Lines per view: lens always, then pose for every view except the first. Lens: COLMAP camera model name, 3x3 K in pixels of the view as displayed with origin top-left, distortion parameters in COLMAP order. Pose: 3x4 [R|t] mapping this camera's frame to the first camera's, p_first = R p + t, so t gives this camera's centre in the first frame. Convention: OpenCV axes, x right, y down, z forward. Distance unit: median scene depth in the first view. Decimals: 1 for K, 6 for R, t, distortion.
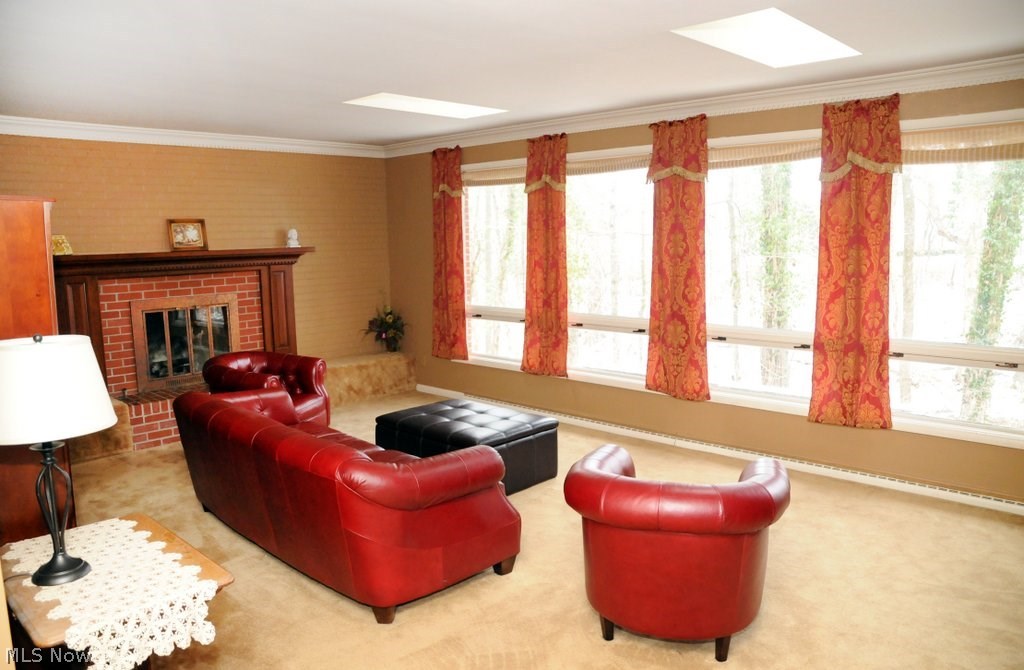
lens RADIAL K [[705.0, 0, 512.0], [0, 705.0, 335.0], [0, 0, 1]] dist [-0.078870, -0.002190]
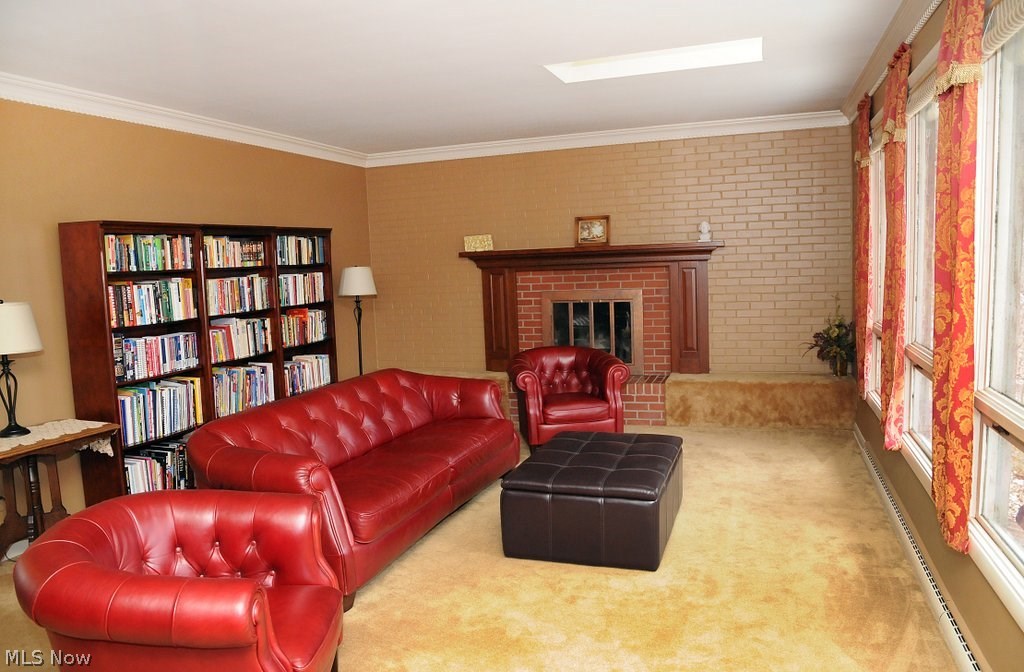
lens RADIAL K [[705.0, 0, 512.0], [0, 705.0, 336.0], [0, 0, 1]] dist [-0.078870, -0.002190]
pose [[0.430620, 0.097234, -0.897281, 0.440790], [-0.093423, 0.993641, 0.062841, -0.042053], [0.897685, 0.056766, 0.436965, 0.428521]]
